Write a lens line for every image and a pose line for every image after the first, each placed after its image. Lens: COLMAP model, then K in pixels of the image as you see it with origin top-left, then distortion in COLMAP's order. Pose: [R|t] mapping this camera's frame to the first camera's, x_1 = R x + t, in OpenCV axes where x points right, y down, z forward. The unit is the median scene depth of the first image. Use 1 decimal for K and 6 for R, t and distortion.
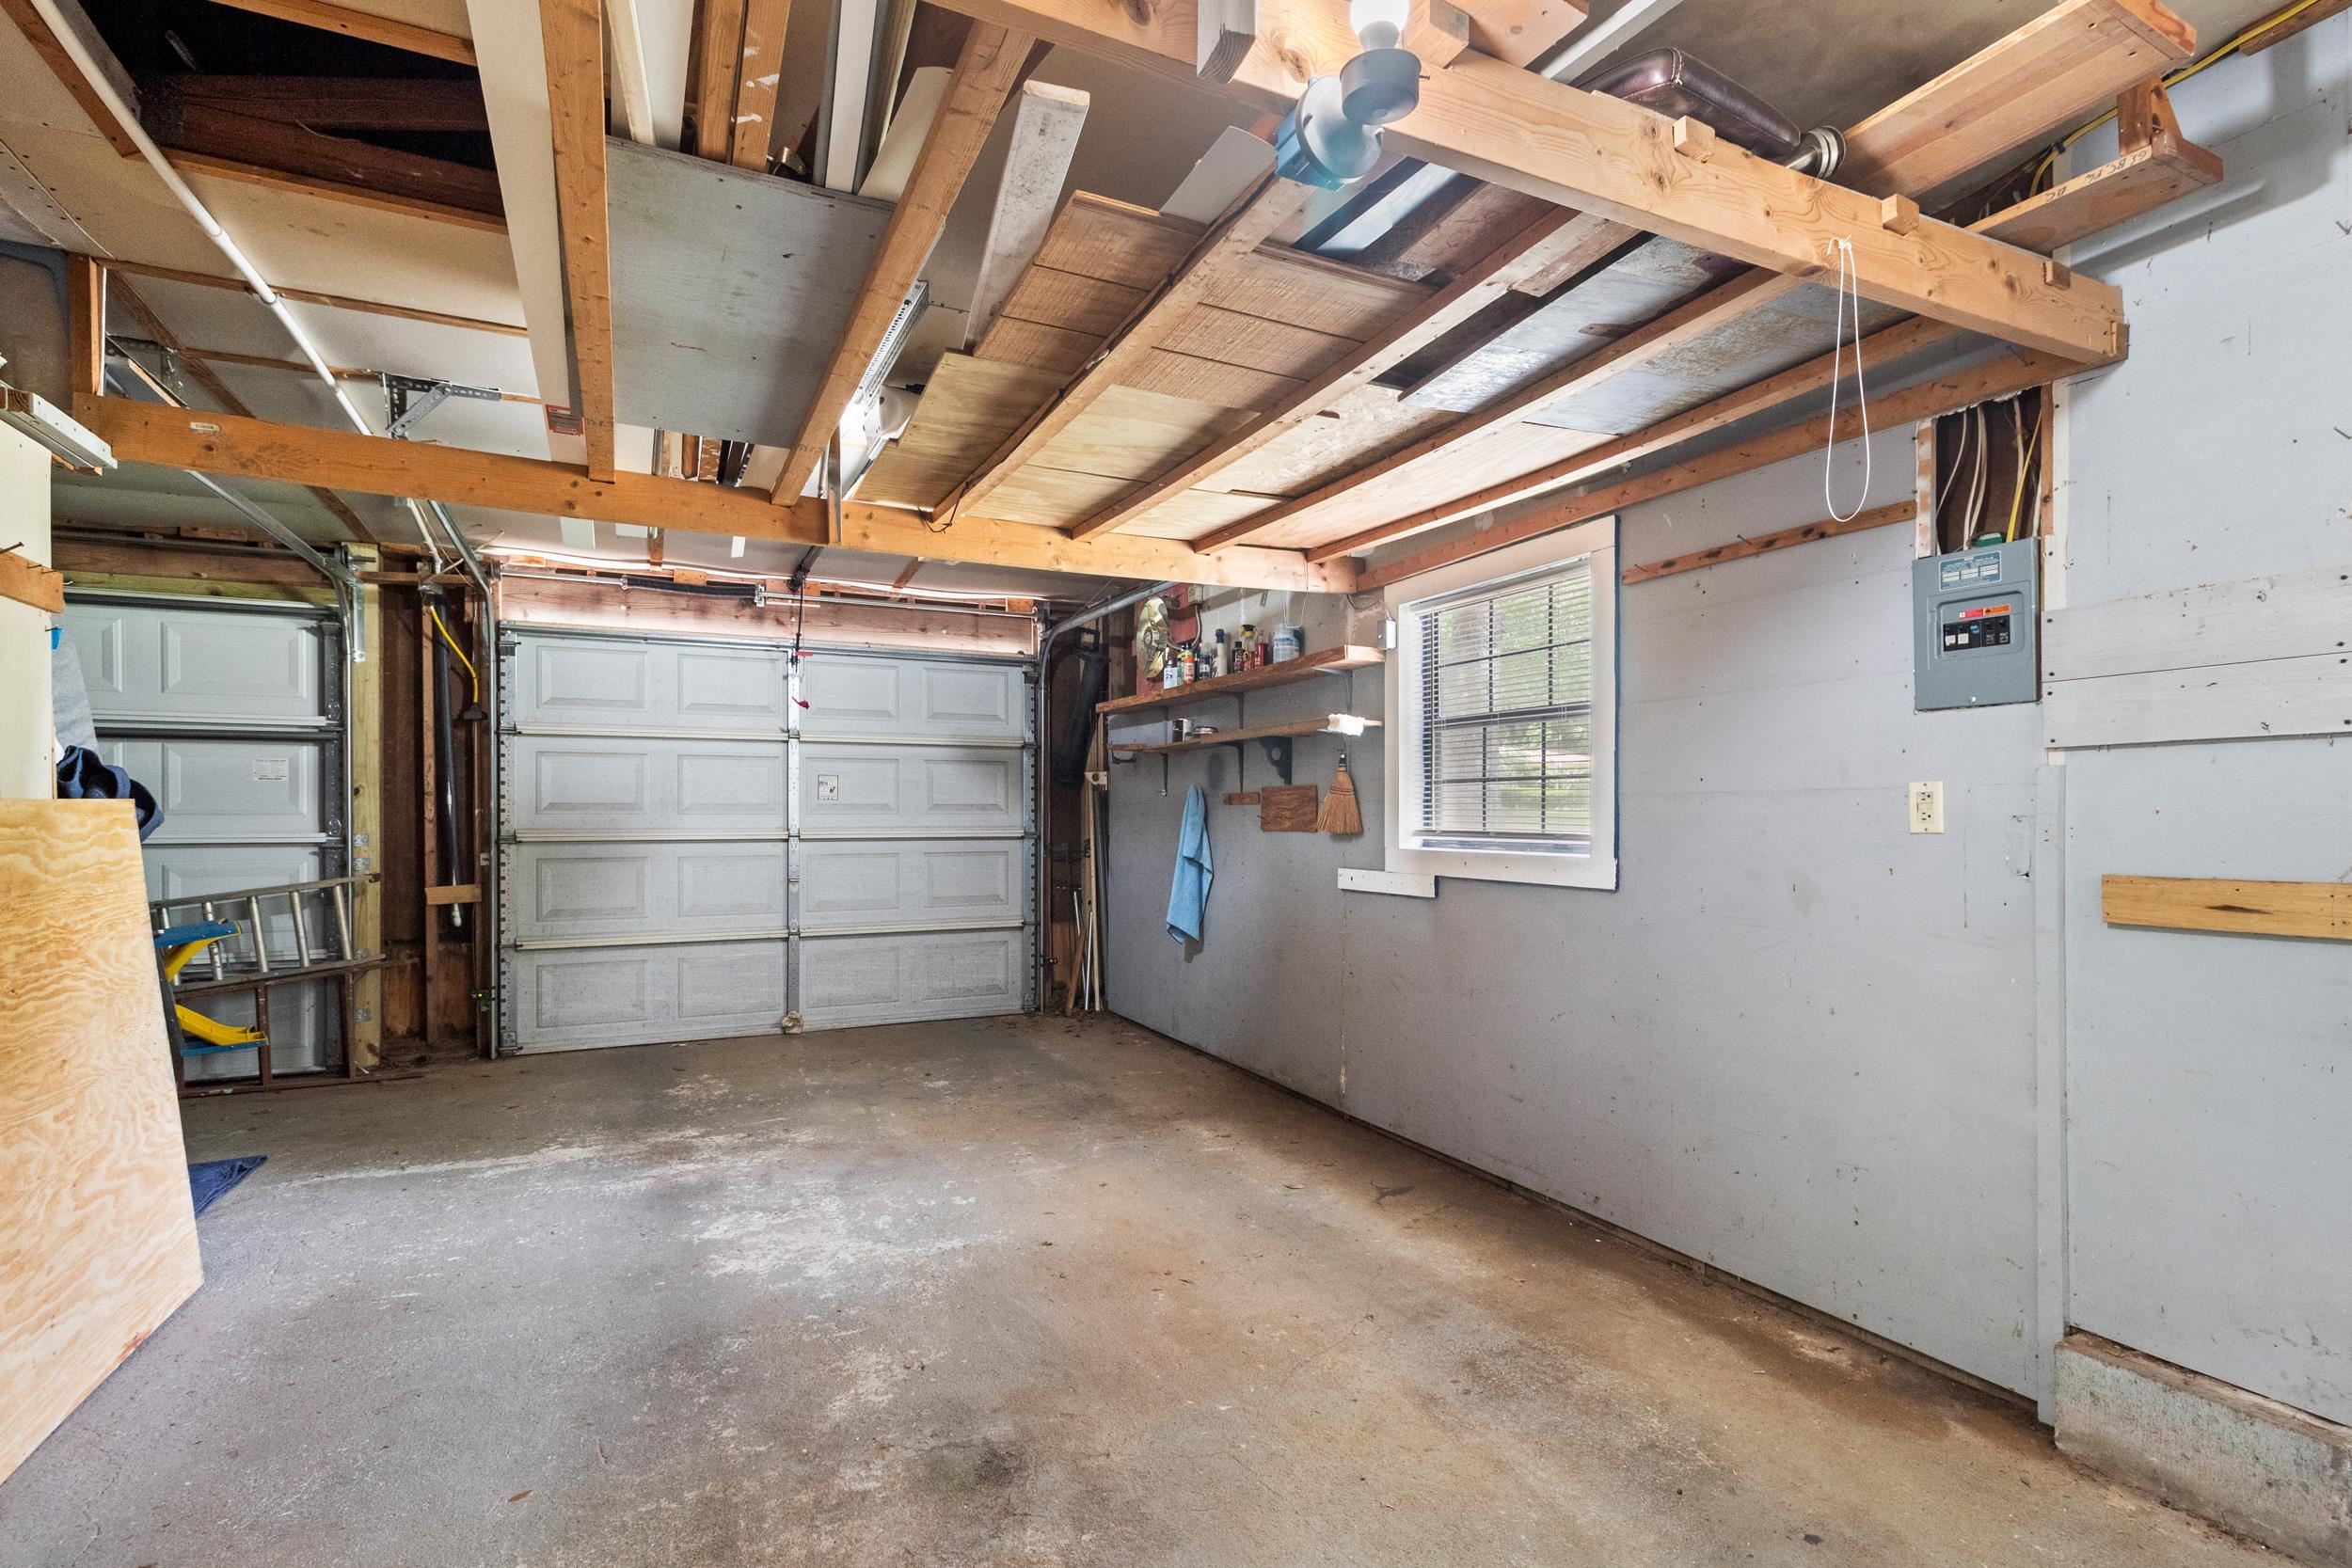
lens RADIAL K [[1107.3, 0, 1174.7], [0, 1107.3, 801.7], [0, 0, 1]] dist [0.003611, 0.001349]
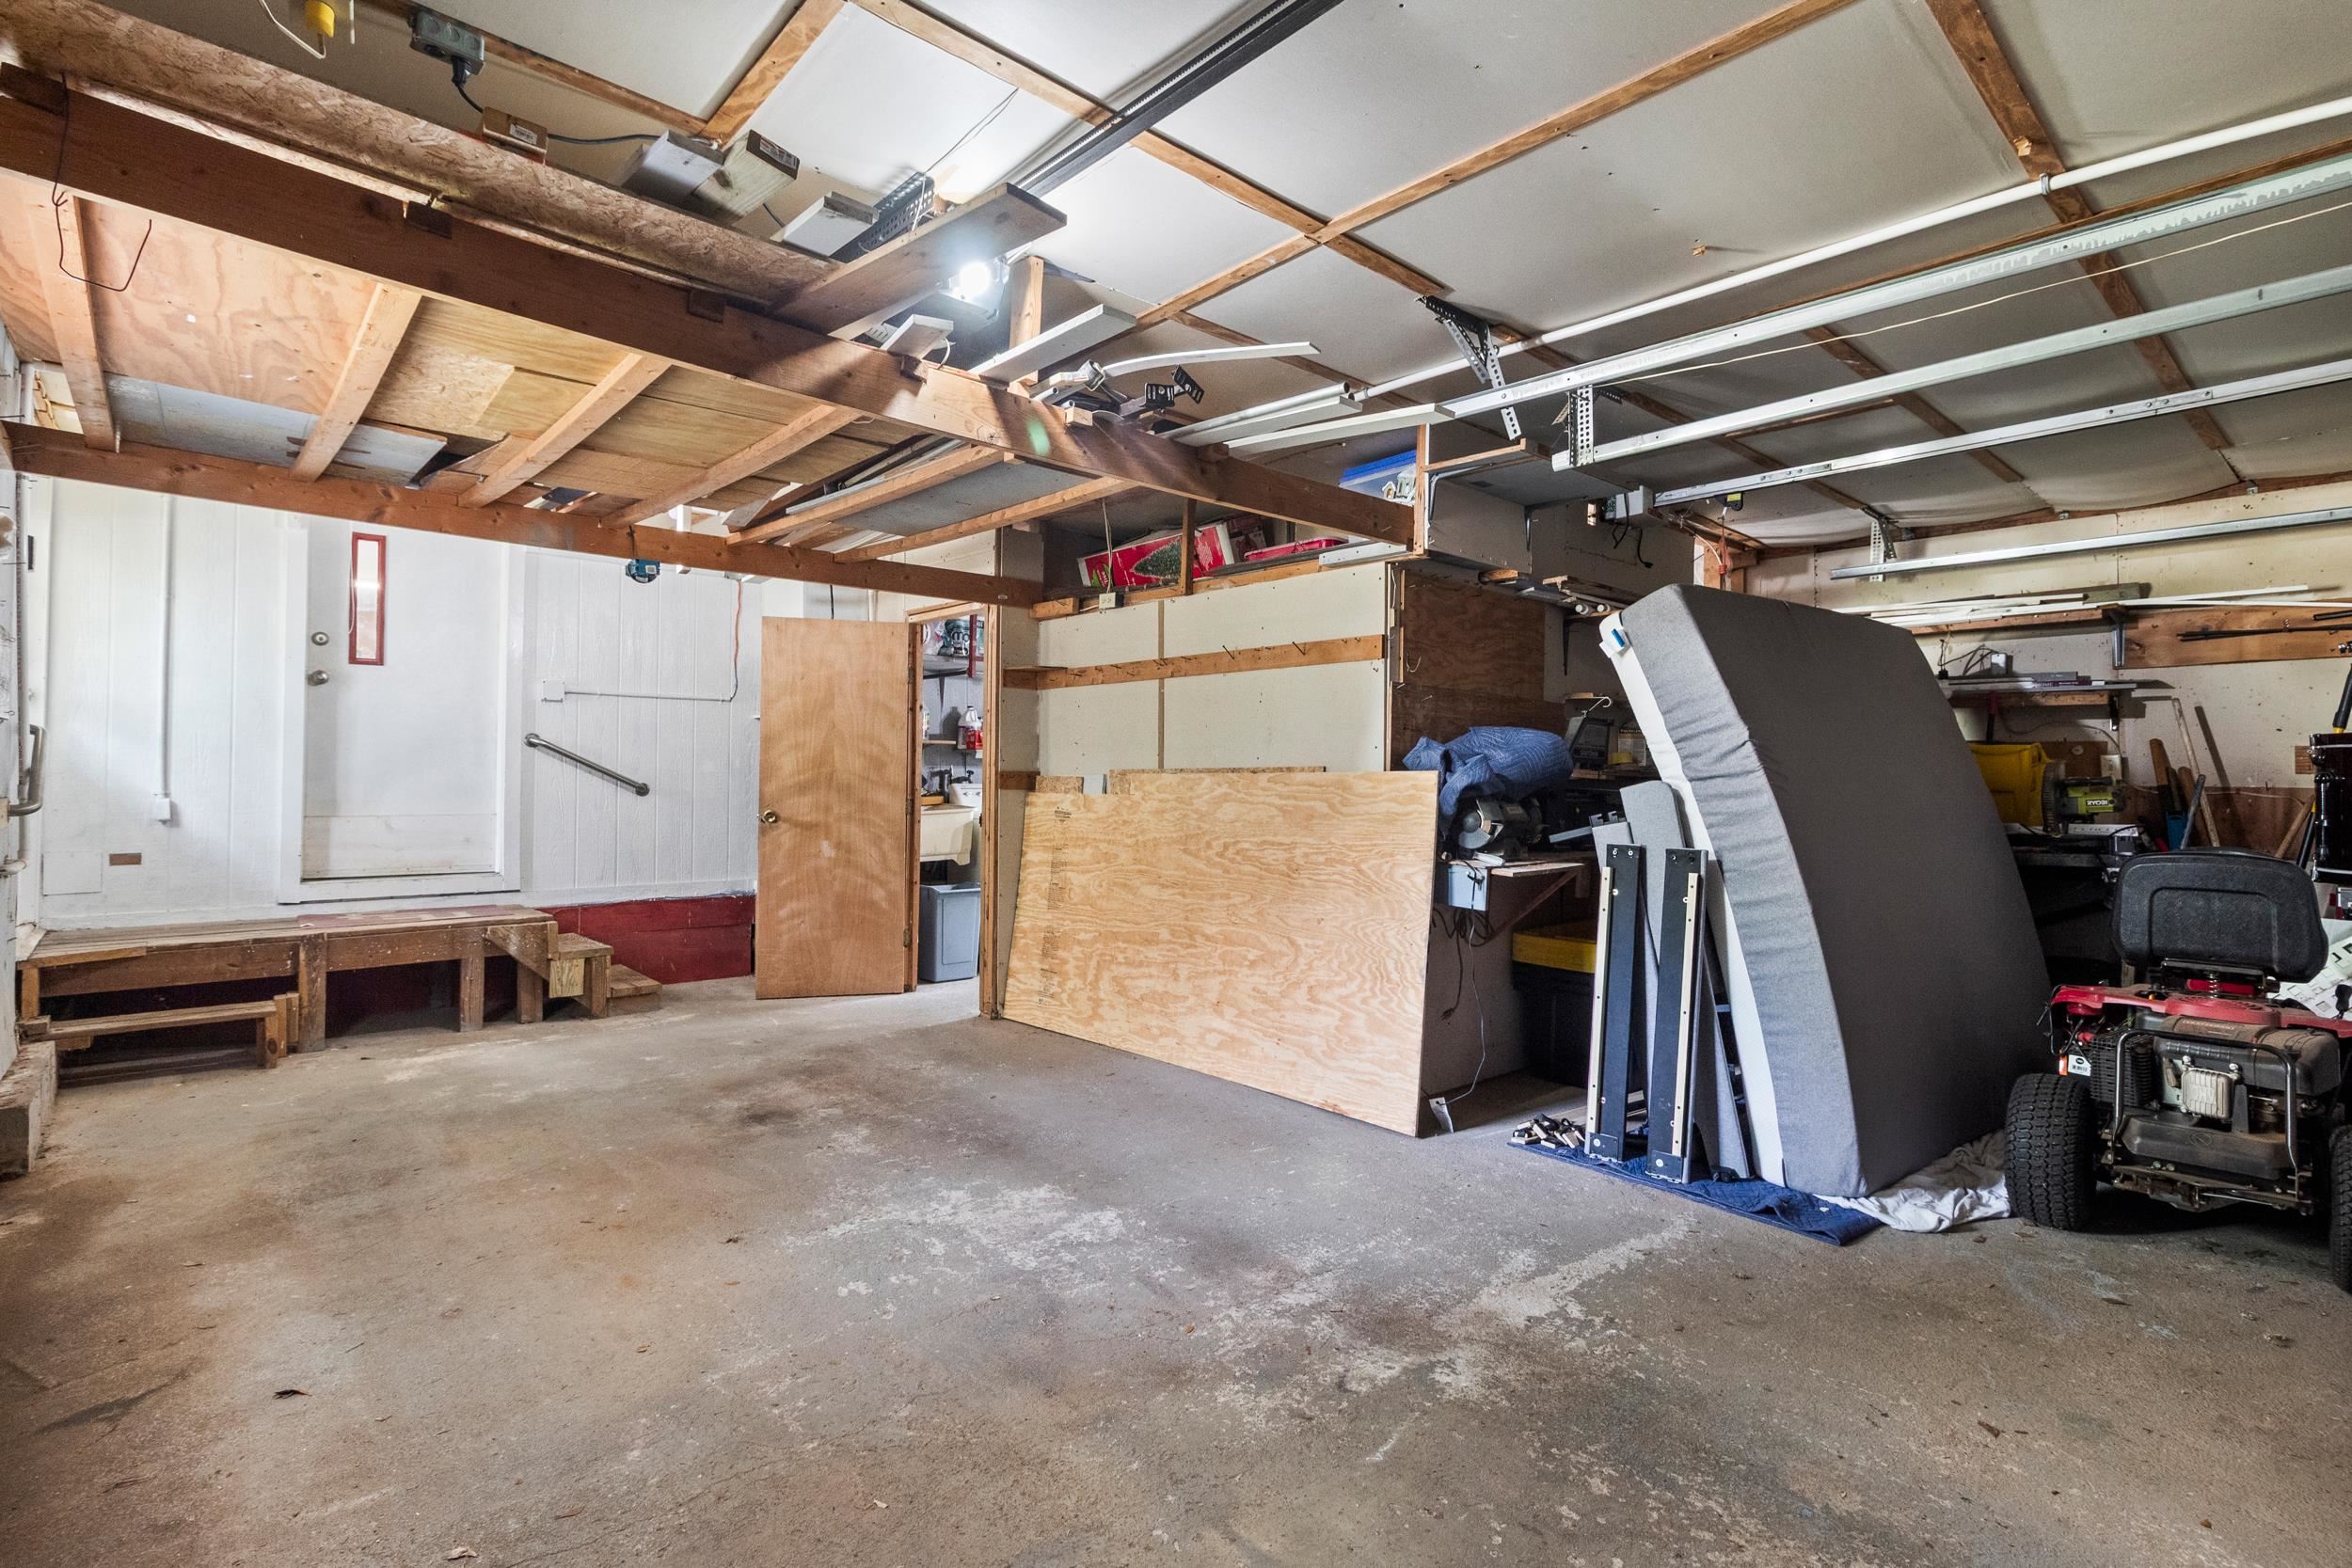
lens RADIAL K [[1107.3, 0, 1175.2], [0, 1107.3, 786.0], [0, 0, 1]] dist [0.003611, 0.001349]
pose [[-0.960869, -0.009673, -0.276835, -0.195284], [-0.009585, 0.999953, -0.001671, 0.017621], [0.276838, 0.001048, -0.960916, 1.849783]]
